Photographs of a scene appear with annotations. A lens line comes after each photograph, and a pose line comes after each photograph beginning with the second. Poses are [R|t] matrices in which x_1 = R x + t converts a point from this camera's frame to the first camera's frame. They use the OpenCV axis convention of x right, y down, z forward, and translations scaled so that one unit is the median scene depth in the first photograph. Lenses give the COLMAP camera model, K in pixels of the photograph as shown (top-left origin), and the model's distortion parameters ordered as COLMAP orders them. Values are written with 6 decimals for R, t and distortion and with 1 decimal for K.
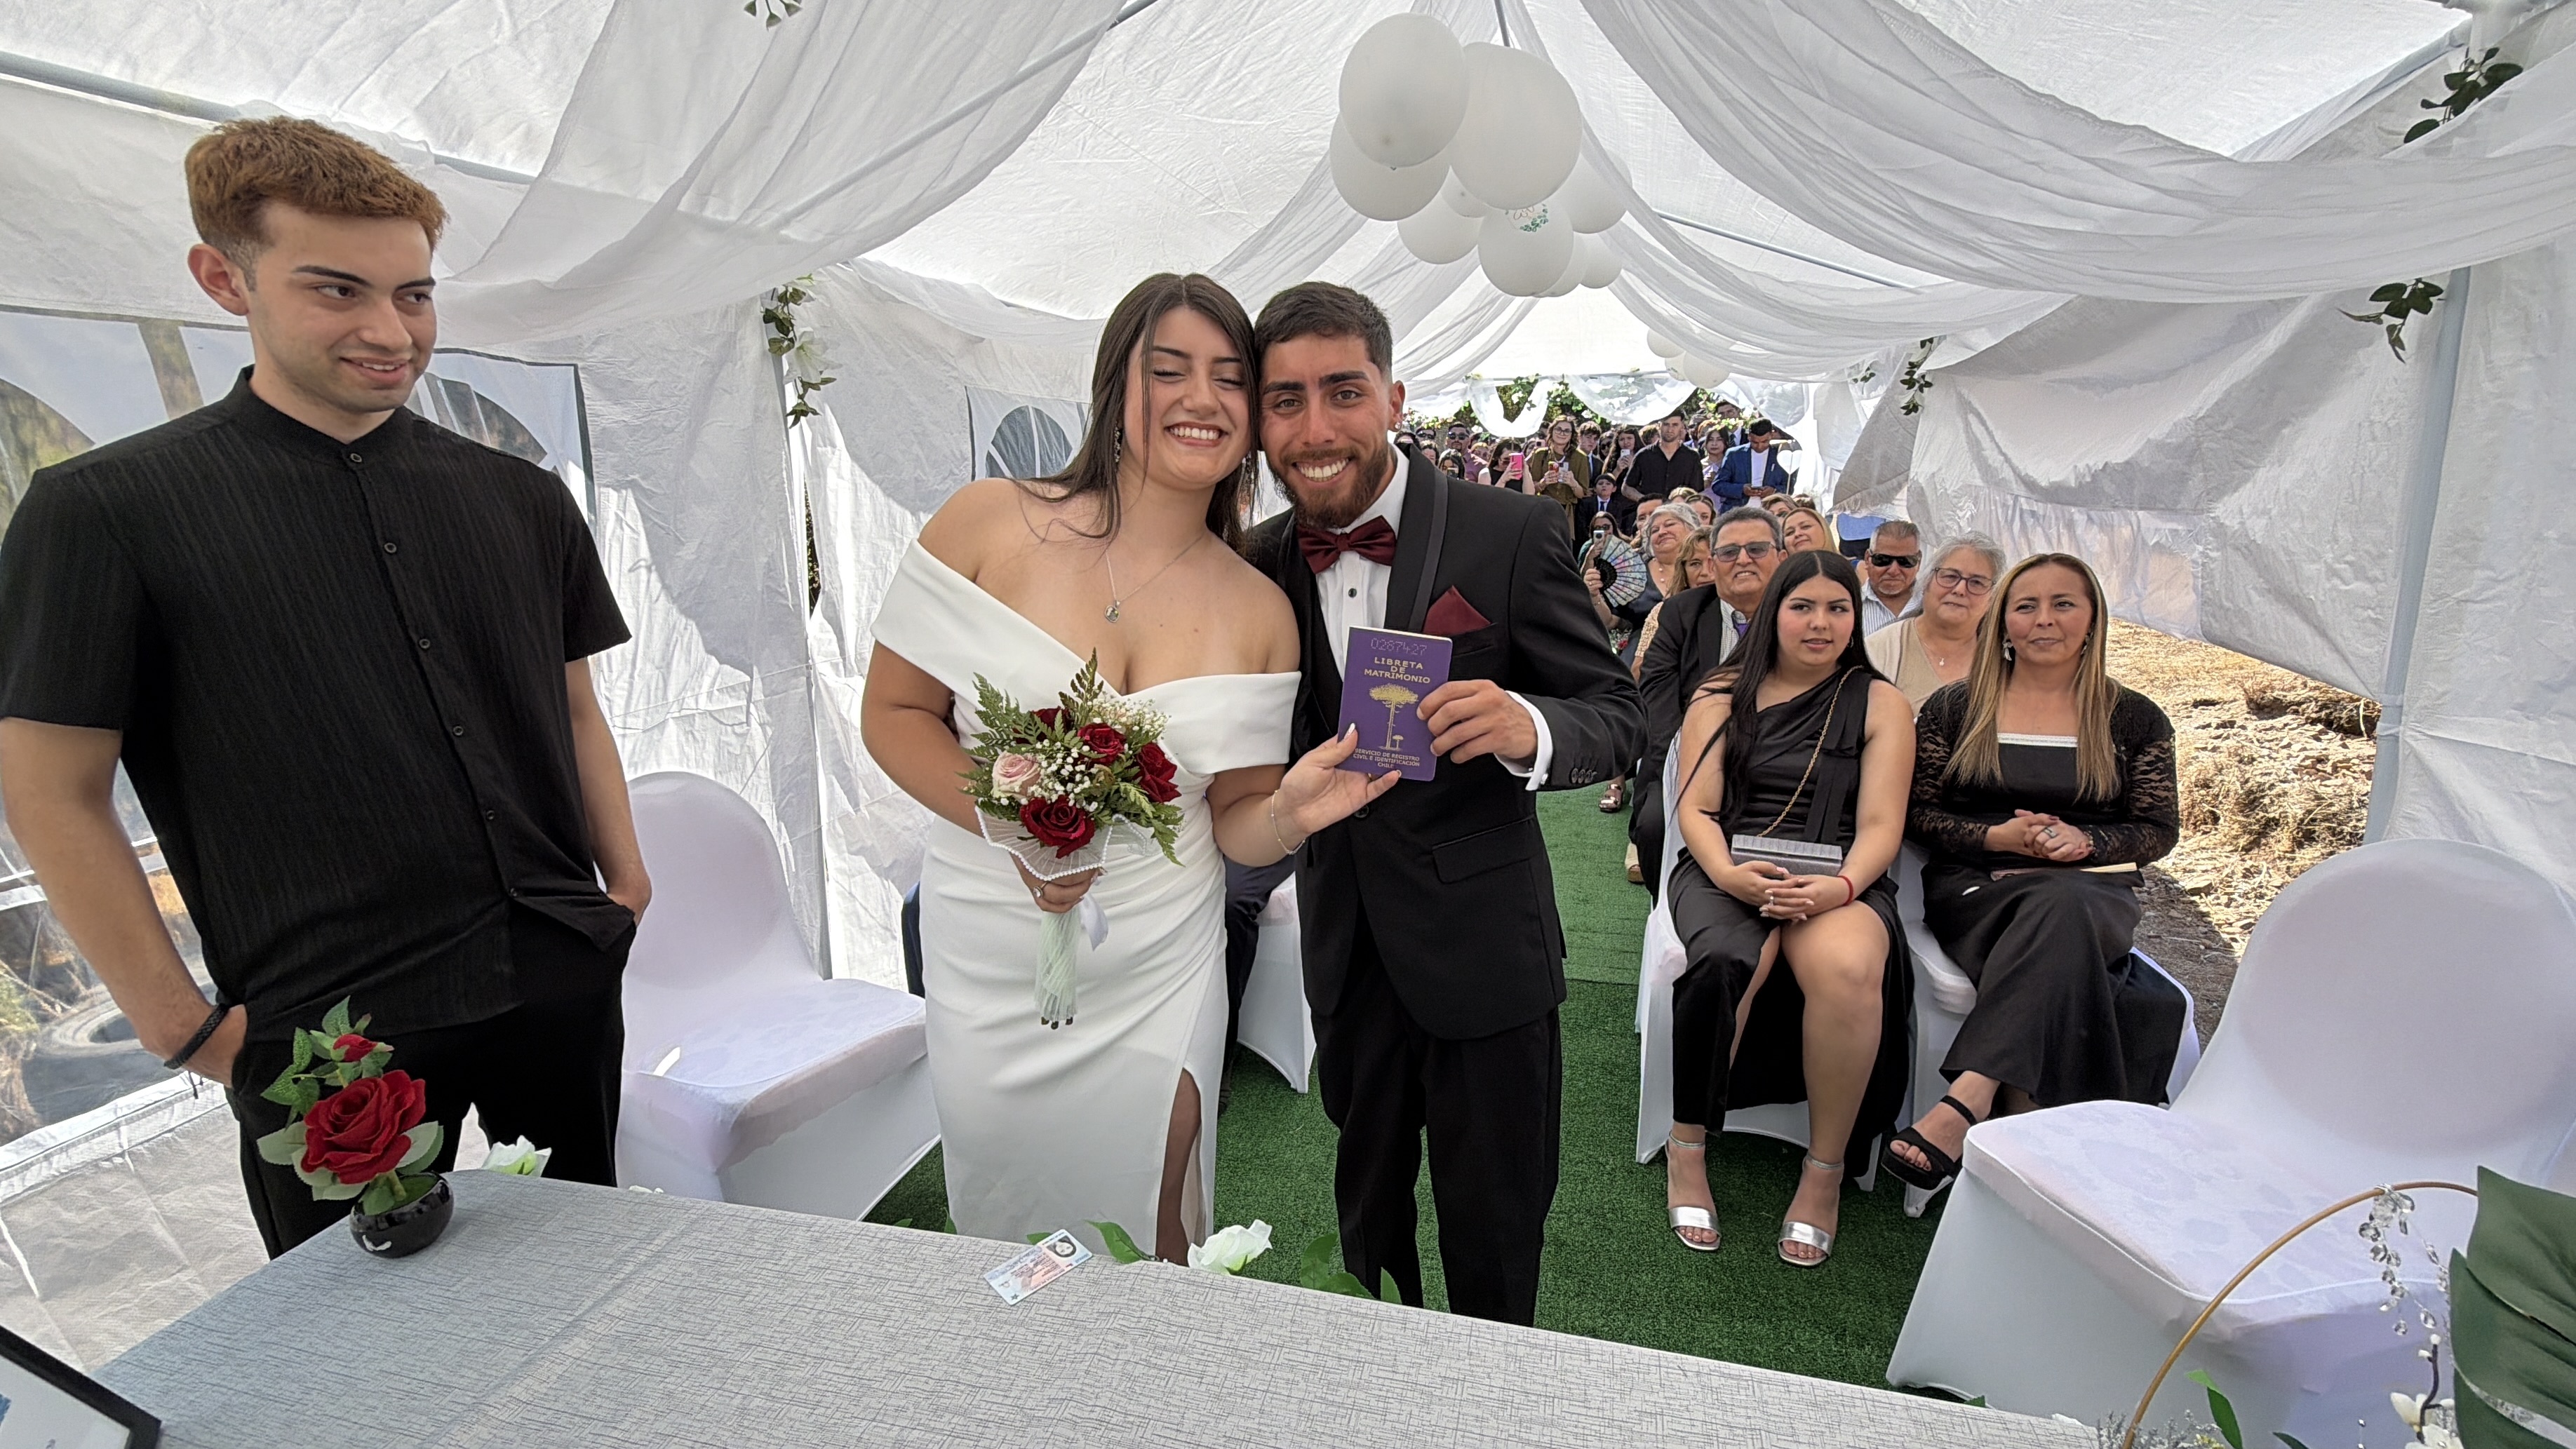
lens RADIAL K [[1131.6, 0, 1286.9], [0, 1131.6, 715.8], [0, 0, 1]] dist [0.004520, -0.001788]
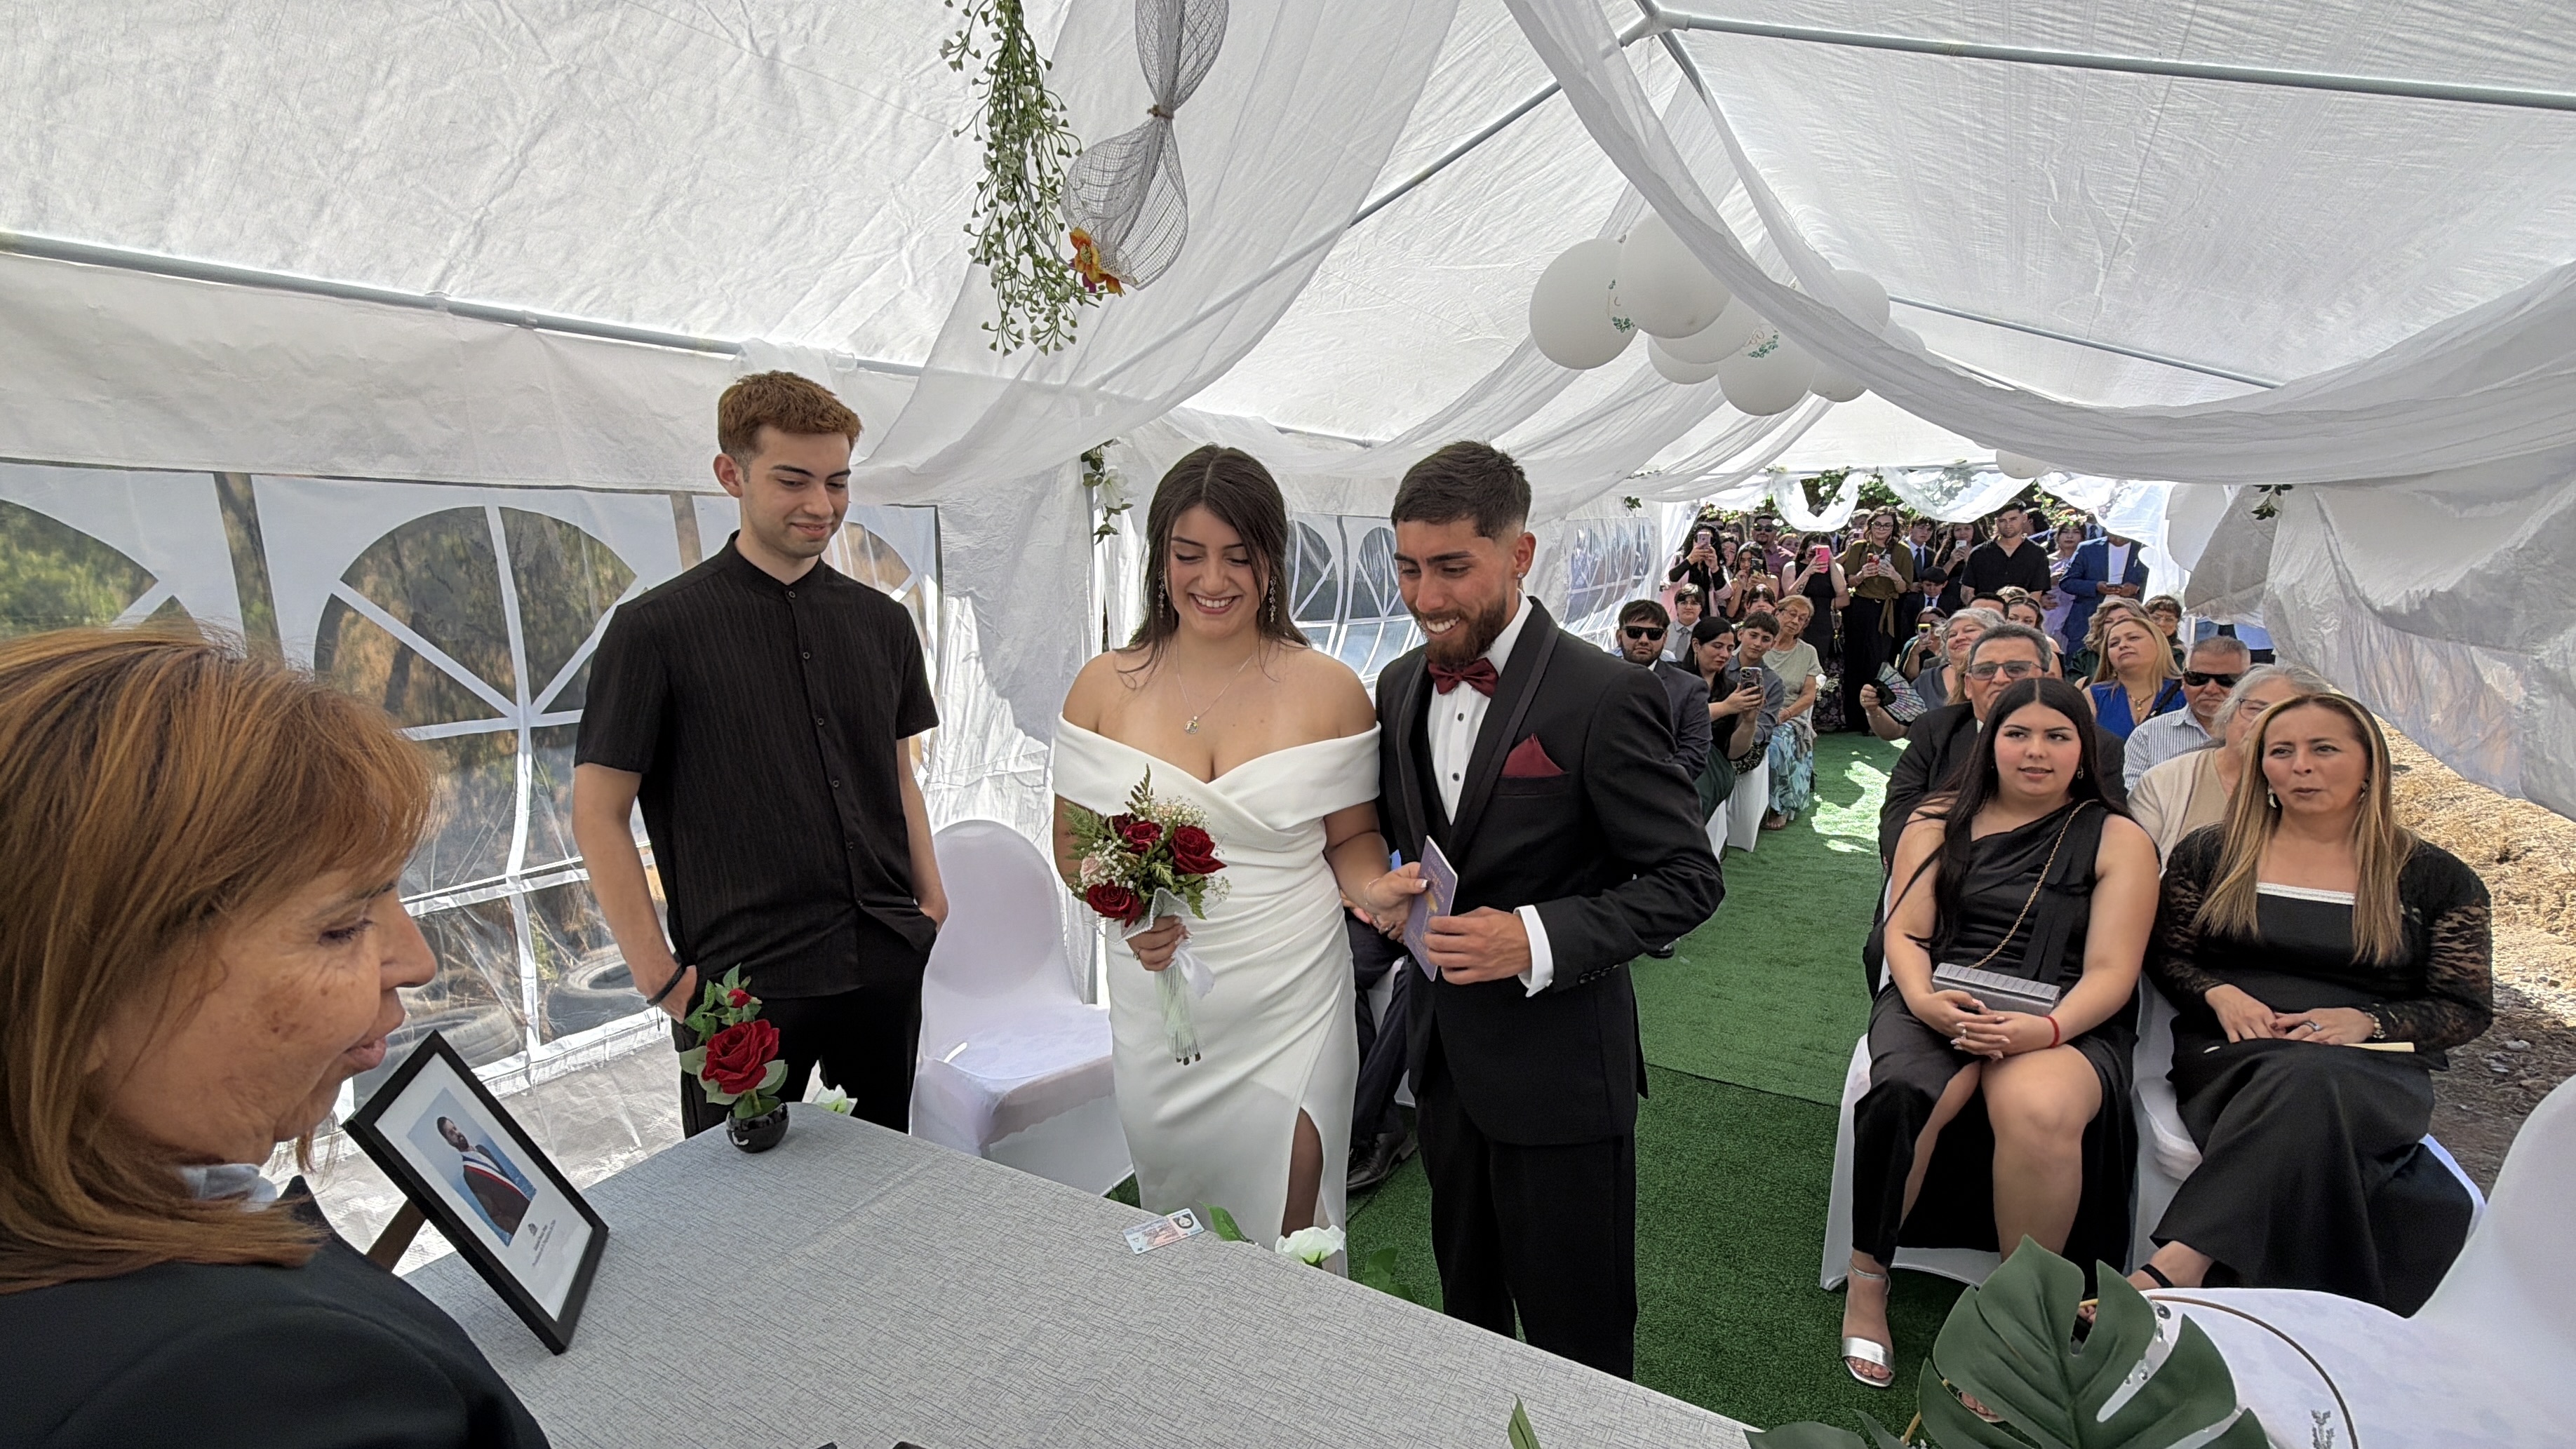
lens RADIAL K [[1131.6, 0, 1291.0], [0, 1131.6, 709.5], [0, 0, 1]] dist [0.004520, -0.001788]
pose [[0.961865, 0.047216, -0.269418, 0.125876], [-0.066205, 0.995889, -0.061829, -0.018590], [0.265391, 0.077308, 0.961036, -0.129061]]
